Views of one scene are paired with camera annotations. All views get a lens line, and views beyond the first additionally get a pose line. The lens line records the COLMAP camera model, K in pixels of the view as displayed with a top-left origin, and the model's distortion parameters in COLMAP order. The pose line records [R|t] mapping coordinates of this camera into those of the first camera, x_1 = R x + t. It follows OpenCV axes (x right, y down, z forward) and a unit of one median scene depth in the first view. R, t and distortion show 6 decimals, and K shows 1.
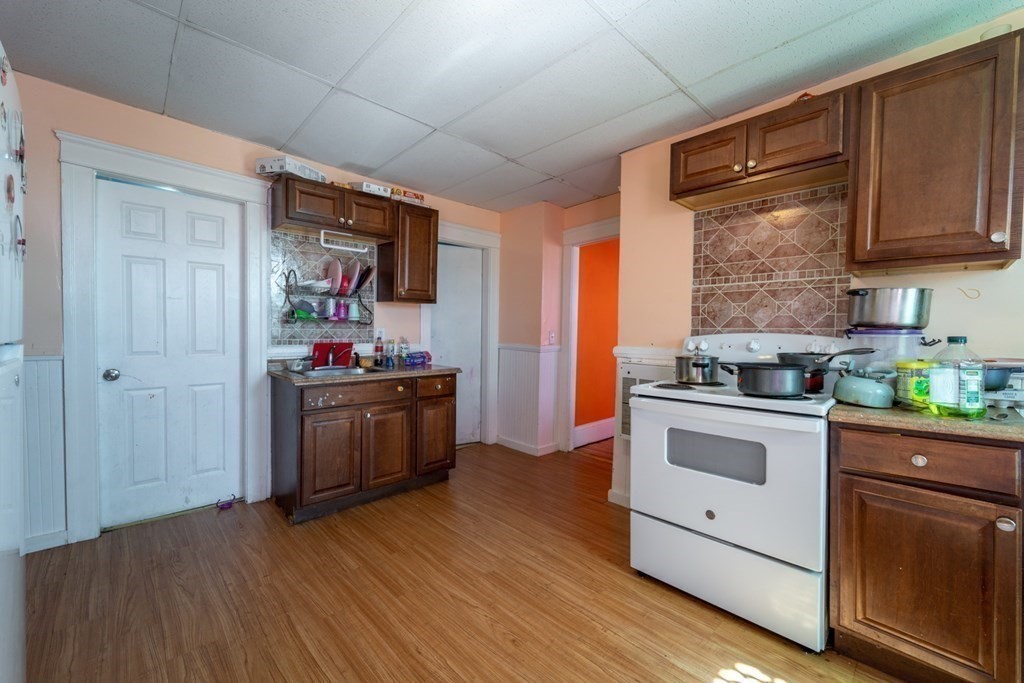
lens RADIAL K [[407.7, 0, 512.7], [0, 407.7, 338.2], [0, 0, 1]] dist [0.001646, -0.000200]
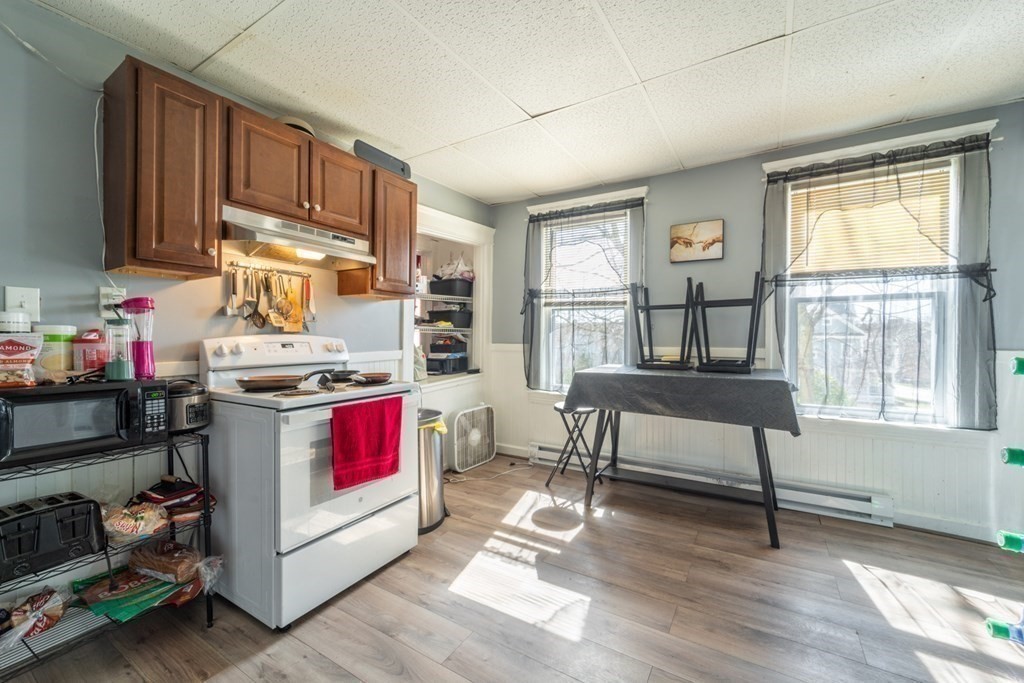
lens RADIAL K [[407.7, 0, 512.7], [0, 407.7, 338.2], [0, 0, 1]] dist [0.001646, -0.000200]
pose [[-0.244586, -0.011179, 0.969563, -0.551324], [0.010429, 0.999845, 0.014158, -0.008660], [-0.969572, 0.013574, -0.244431, 0.709159]]
